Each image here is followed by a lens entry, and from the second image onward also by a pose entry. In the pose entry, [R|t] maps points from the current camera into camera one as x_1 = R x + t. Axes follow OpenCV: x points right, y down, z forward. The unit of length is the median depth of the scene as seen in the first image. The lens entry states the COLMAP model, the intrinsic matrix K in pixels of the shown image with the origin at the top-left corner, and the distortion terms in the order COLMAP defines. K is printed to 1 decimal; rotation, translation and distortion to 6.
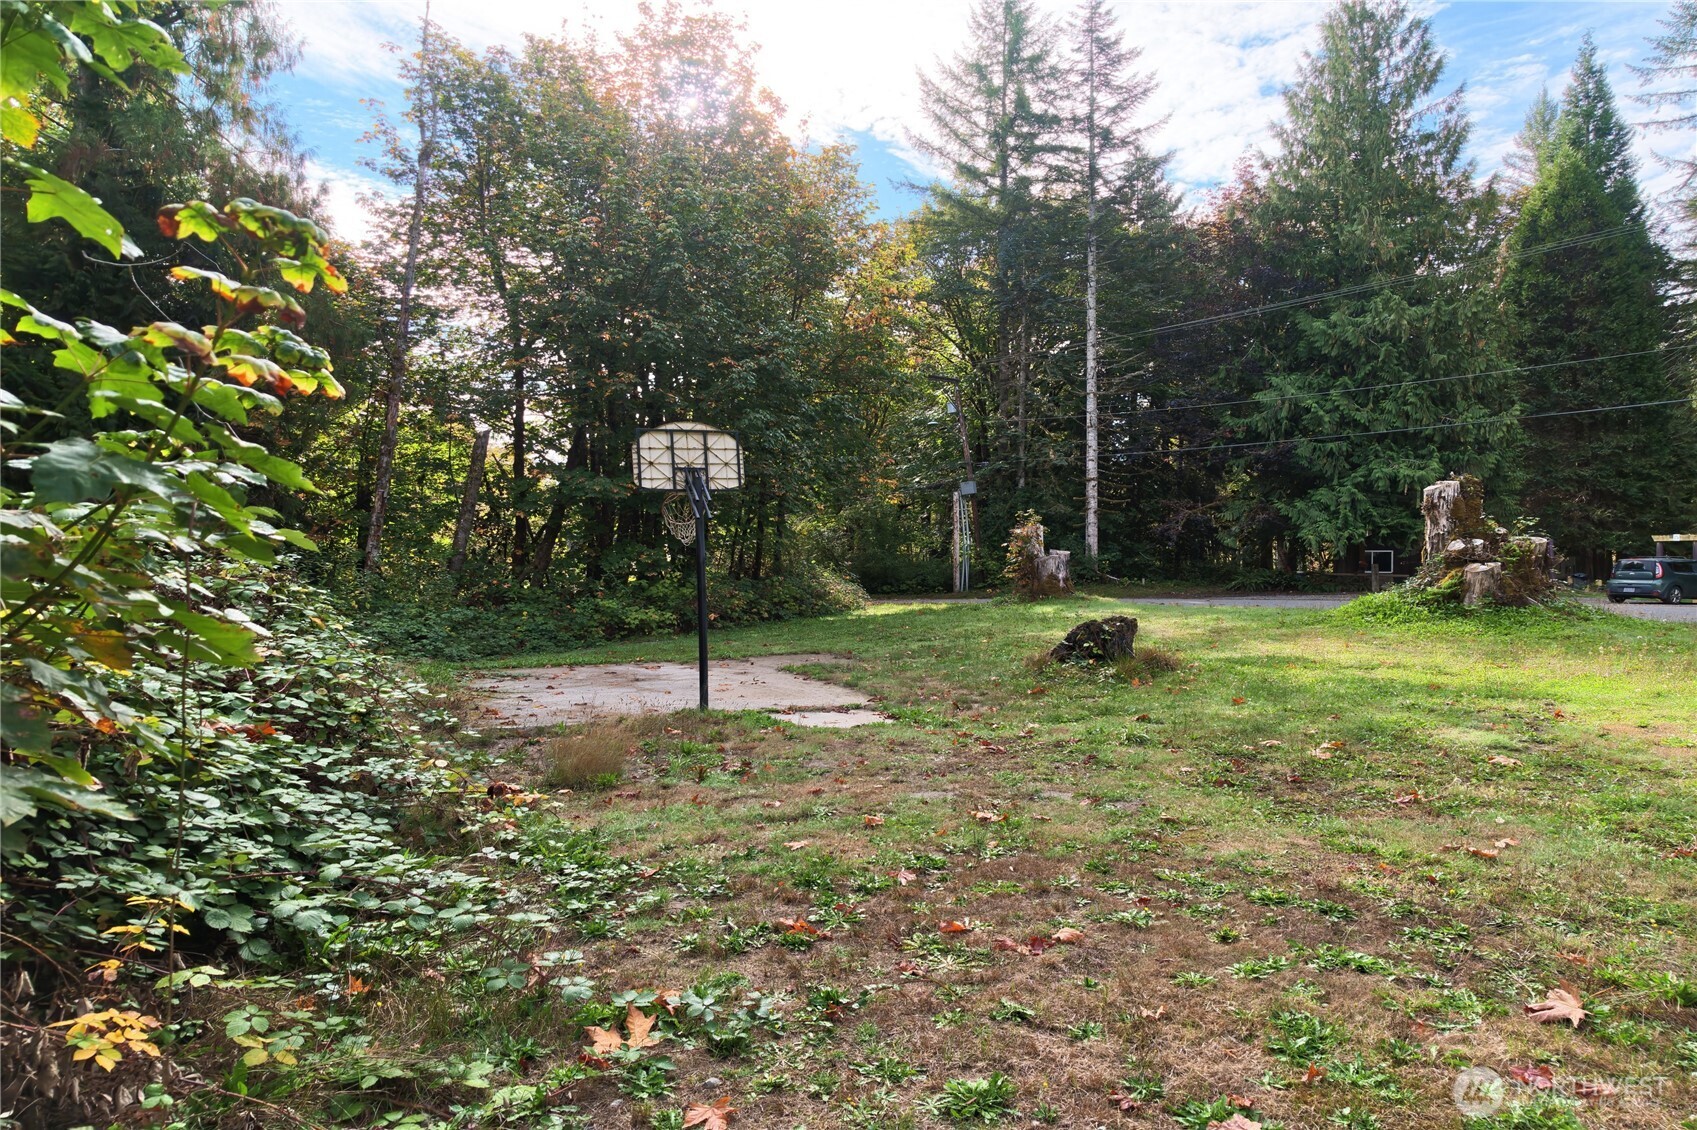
lens RADIAL K [[1012.2, 0, 842.7], [0, 1012.2, 568.8], [0, 0, 1]] dist [0.001331, -0.001077]
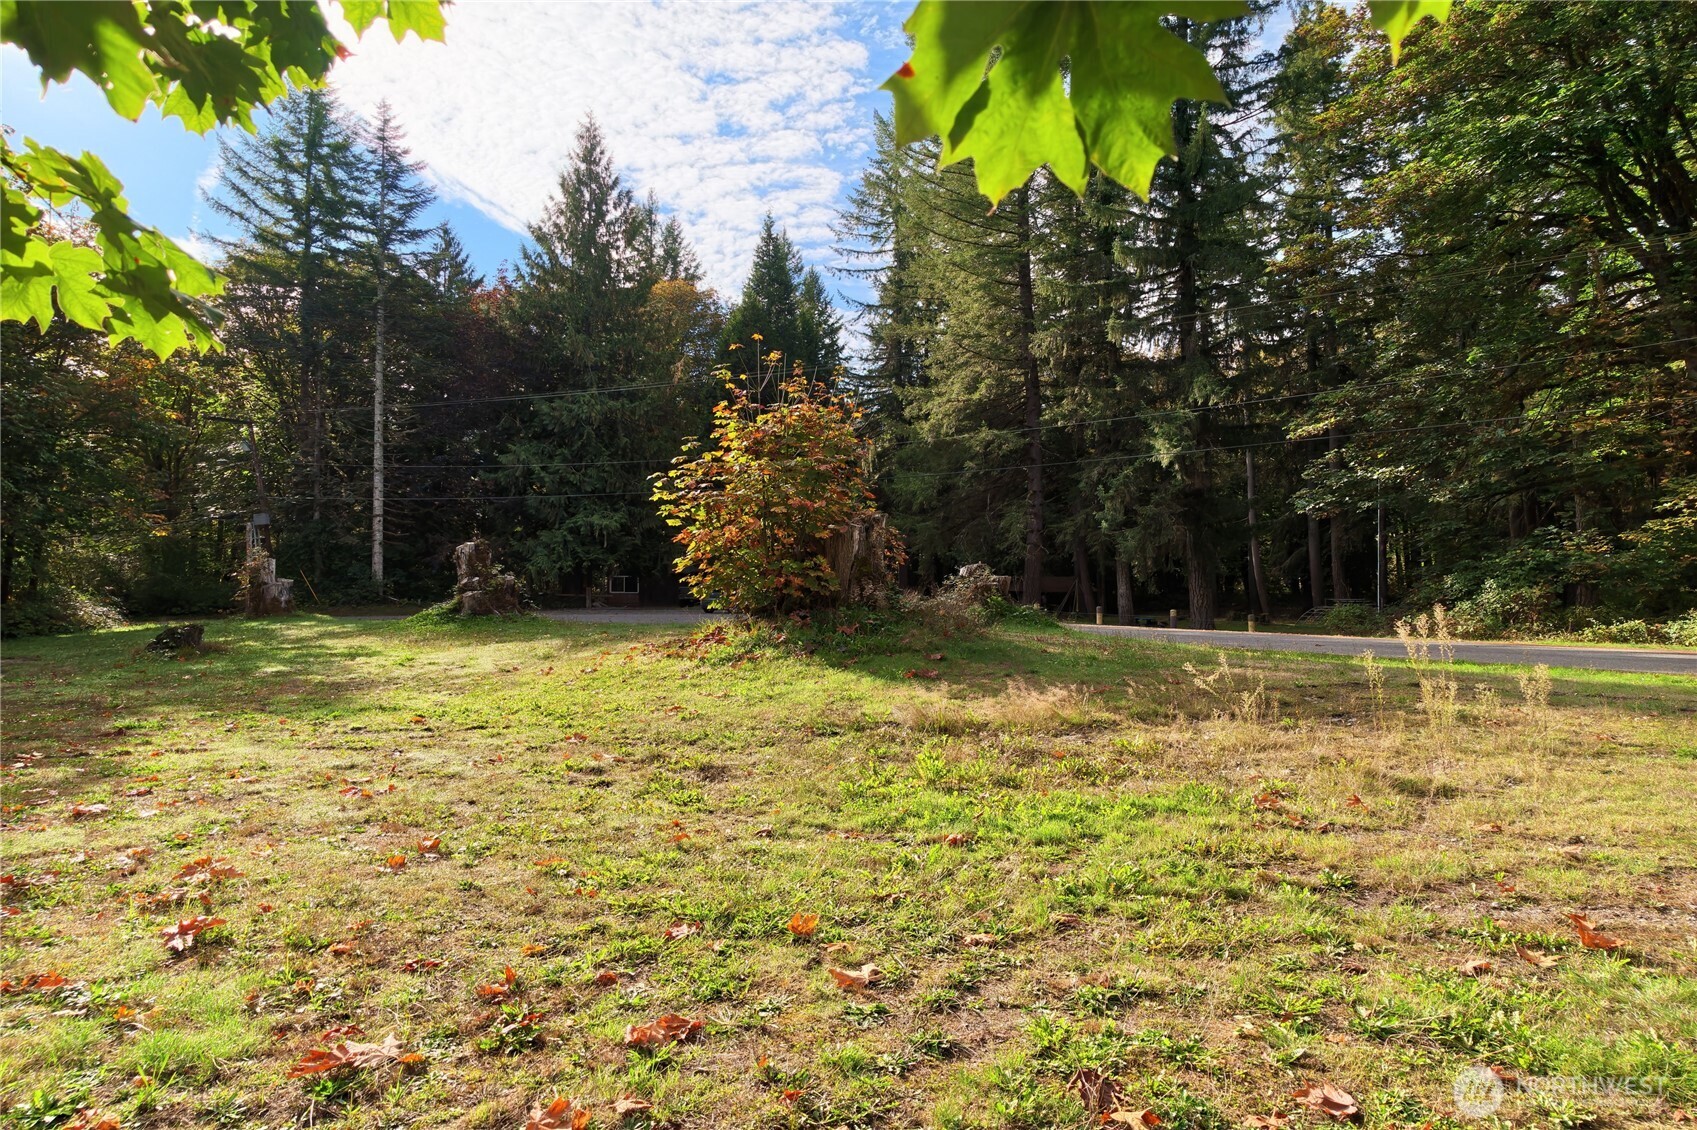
lens RADIAL K [[1059.0, 0, 856.9], [0, 1059.0, 570.6], [0, 0, 1]] dist [-0.019543, 0.007516]
pose [[0.869211, 0.008702, 0.494365, 0.123264], [-0.001265, 0.999881, -0.015376, -0.005864], [-0.494440, 0.012740, 0.869118, -0.347067]]
